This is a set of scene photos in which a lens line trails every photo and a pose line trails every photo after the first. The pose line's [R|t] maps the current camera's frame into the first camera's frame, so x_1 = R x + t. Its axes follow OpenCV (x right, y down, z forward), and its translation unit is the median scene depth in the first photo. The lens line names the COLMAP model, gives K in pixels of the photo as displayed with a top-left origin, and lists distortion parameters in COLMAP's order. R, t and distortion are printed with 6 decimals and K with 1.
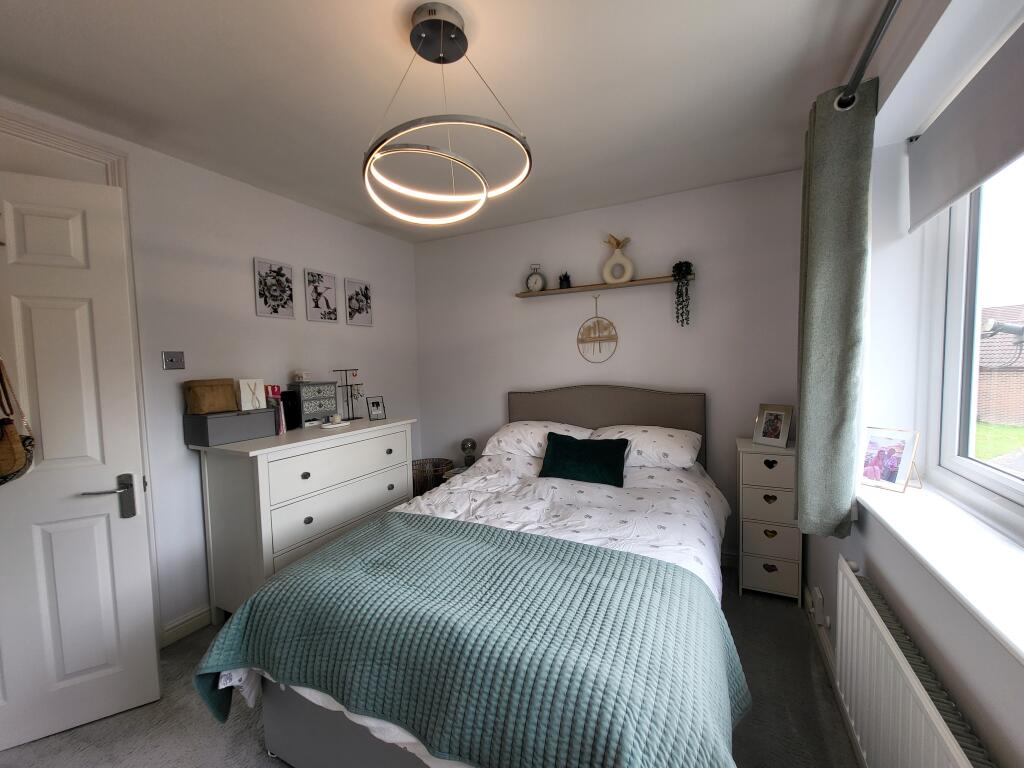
lens RADIAL K [[397.0, 0, 519.6], [0, 397.0, 384.2], [0, 0, 1]] dist [0.000189, -0.000022]
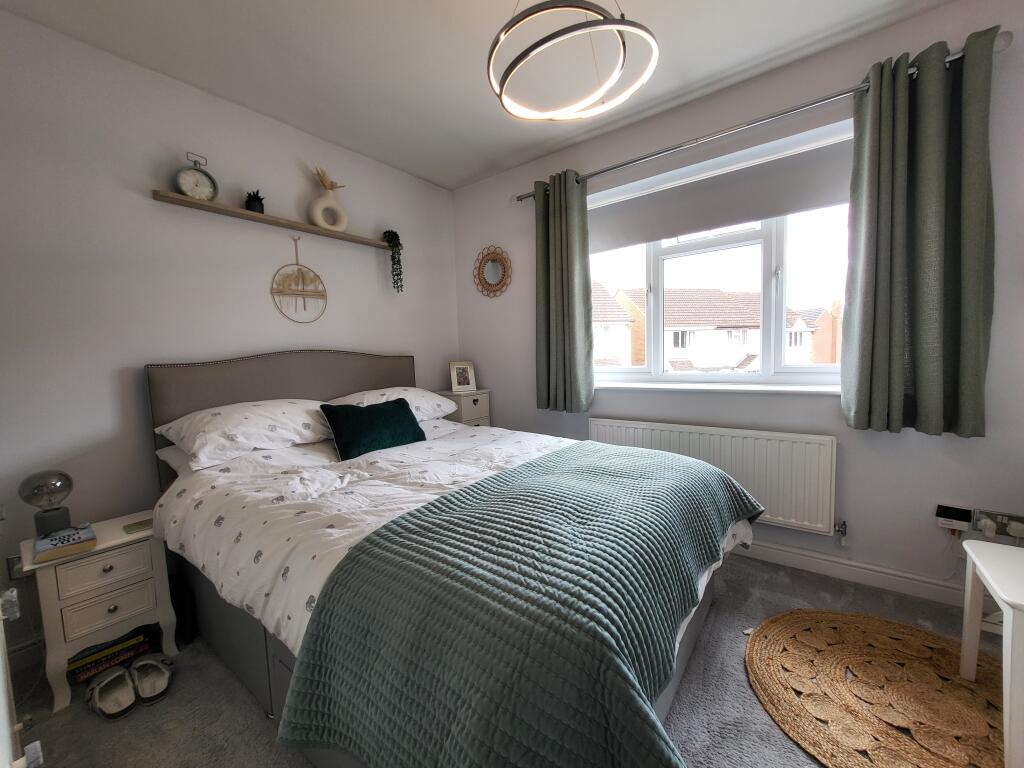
lens RADIAL K [[397.0, 0, 519.6], [0, 397.0, 384.2], [0, 0, 1]] dist [0.000189, -0.000022]
pose [[0.193890, -0.055092, 0.979475, -0.516298], [0.083787, 0.995704, 0.039419, 0.074899], [-0.977439, 0.074425, 0.197673, 0.437088]]
